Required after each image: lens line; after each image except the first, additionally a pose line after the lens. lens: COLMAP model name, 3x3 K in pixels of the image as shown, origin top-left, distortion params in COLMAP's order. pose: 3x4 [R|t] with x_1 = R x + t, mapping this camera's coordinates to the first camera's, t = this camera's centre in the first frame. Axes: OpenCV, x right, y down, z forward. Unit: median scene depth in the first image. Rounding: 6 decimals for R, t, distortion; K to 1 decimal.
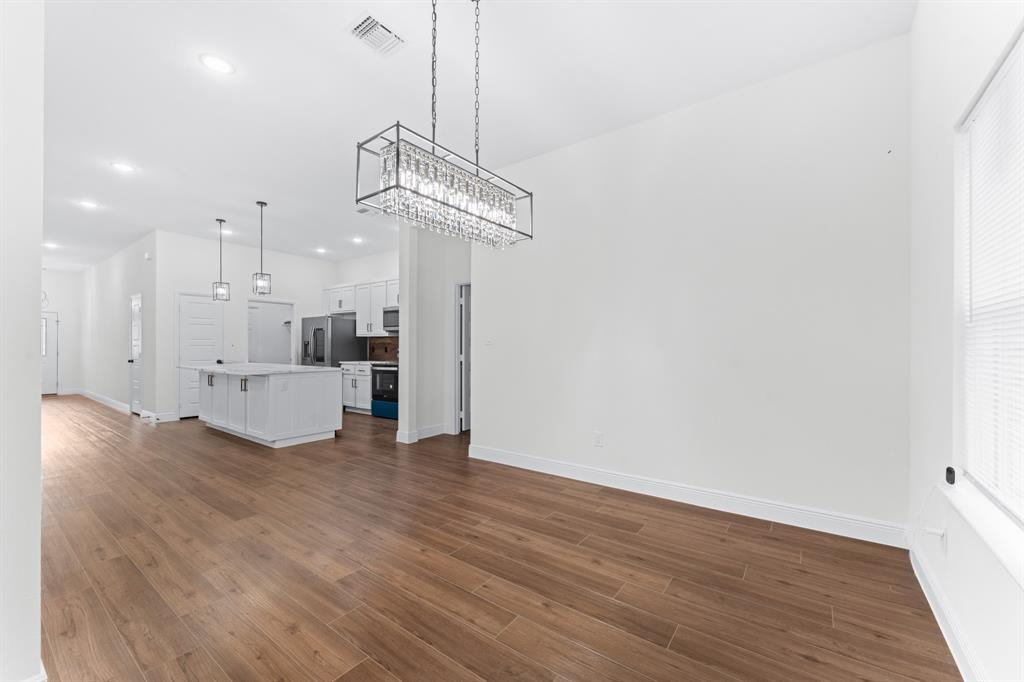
lens RADIAL K [[408.9, 0, 505.8], [0, 408.9, 347.8], [0, 0, 1]] dist [-0.001440, 0.000603]
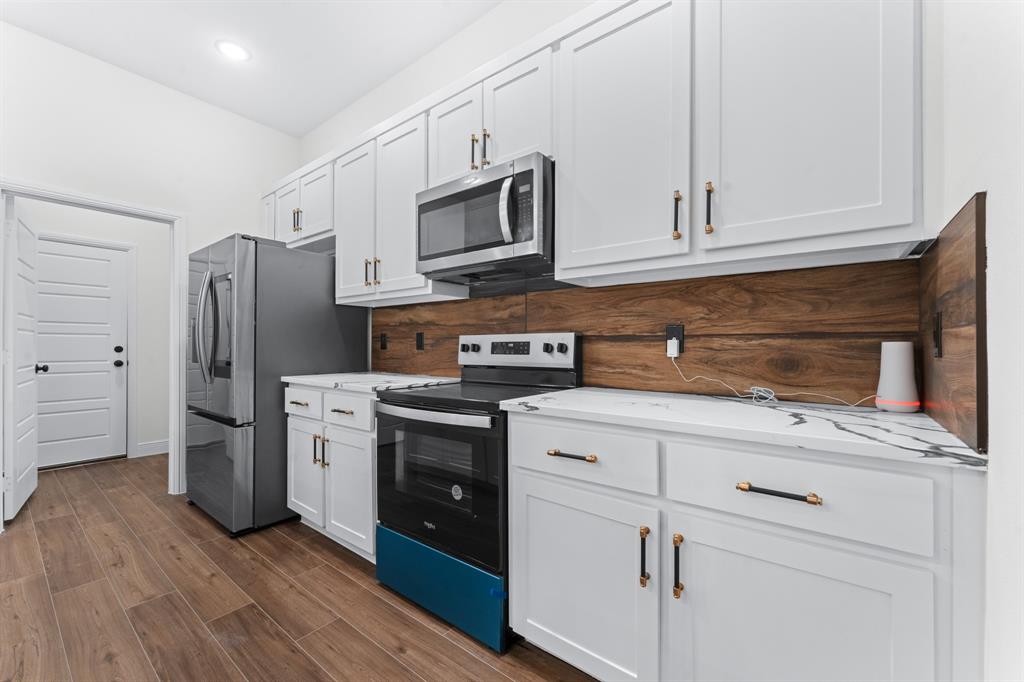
lens RADIAL K [[408.9, 0, 508.6], [0, 408.9, 343.4], [0, 0, 1]] dist [-0.001440, 0.000603]
pose [[0.999285, 0.000441, -0.037811, -0.522011], [-0.000627, 0.999988, -0.004895, 0.020426], [0.037808, 0.004915, 0.999273, 1.670313]]
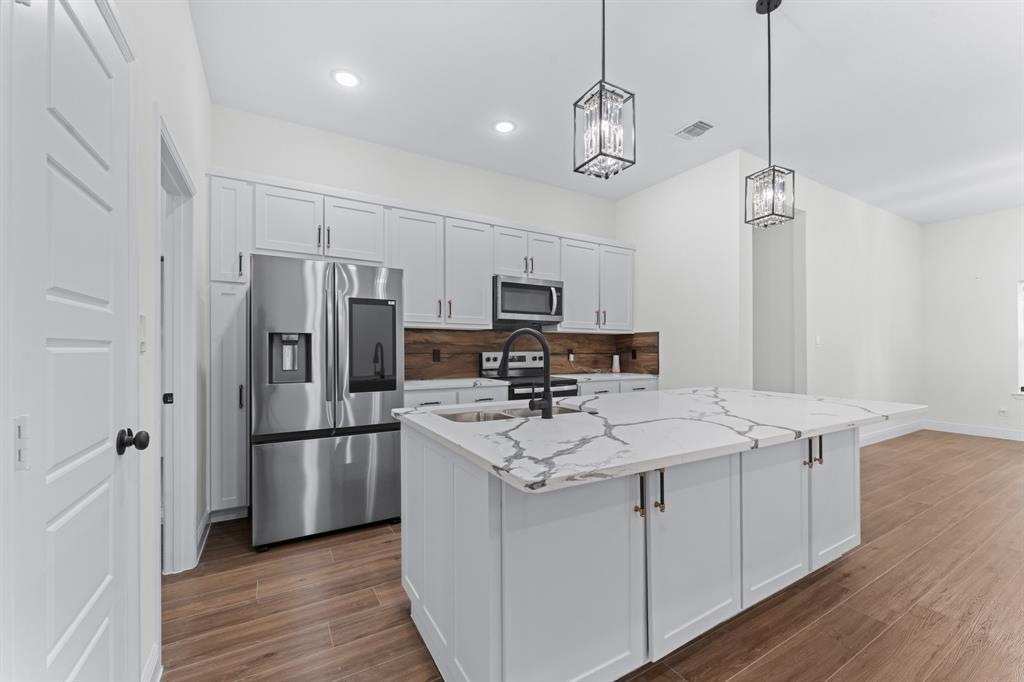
lens RADIAL K [[408.9, 0, 516.3], [0, 408.9, 350.4], [0, 0, 1]] dist [-0.001440, 0.000603]
pose [[0.390752, -0.003284, 0.920490, -1.816965], [-0.000707, 0.999992, 0.003868, -0.009158], [-0.920496, -0.002163, 0.390747, 1.816611]]
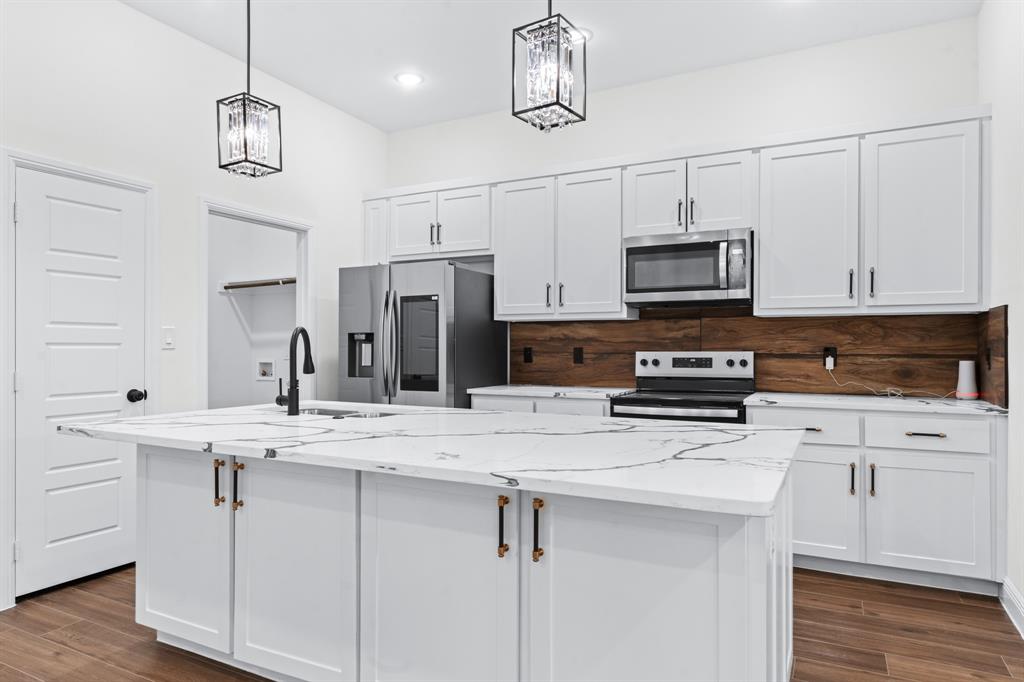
lens RADIAL K [[634.2, 0, 507.3], [0, 634.2, 345.3], [0, 0, 1]] dist [-0.002505, 0.011066]
pose [[0.988253, -0.000554, 0.152827, -1.137397], [0.000875, 0.999998, -0.002034, -0.009530], [-0.152825, 0.002144, 0.988251, 1.093840]]
